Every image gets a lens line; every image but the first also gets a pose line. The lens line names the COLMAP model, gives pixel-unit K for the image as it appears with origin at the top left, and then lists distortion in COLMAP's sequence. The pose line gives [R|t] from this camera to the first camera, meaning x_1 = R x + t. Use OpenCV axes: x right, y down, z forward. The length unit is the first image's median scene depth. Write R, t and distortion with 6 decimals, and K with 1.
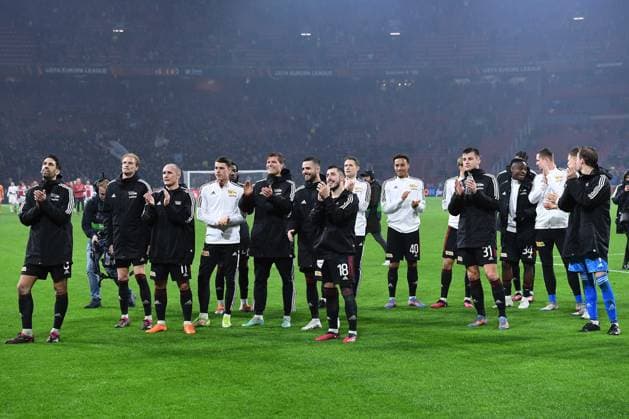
lens RADIAL K [[1519.1, 0, 314.5], [0, 1519.1, 209.5], [0, 0, 1]] dist [-0.089291, -0.752978]
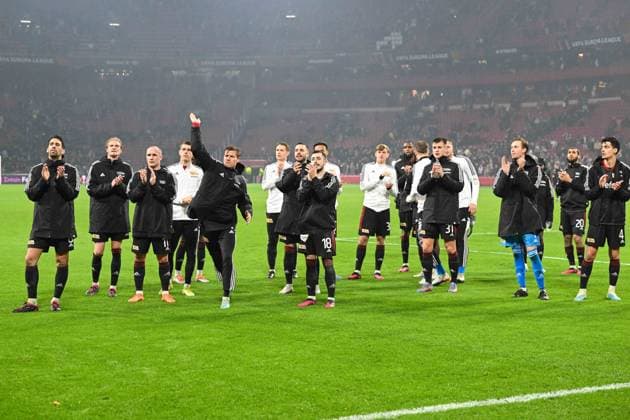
lens RADIAL K [[1521.5, 0, 315.0], [0, 1521.5, 210.0], [0, 0, 1]] dist [-0.089291, -0.752978]
pose [[0.961752, 0.008392, 0.273794, -0.290172], [-0.010266, 0.999933, 0.005415, 0.008671], [-0.273731, -0.008019, 0.961773, -0.082449]]
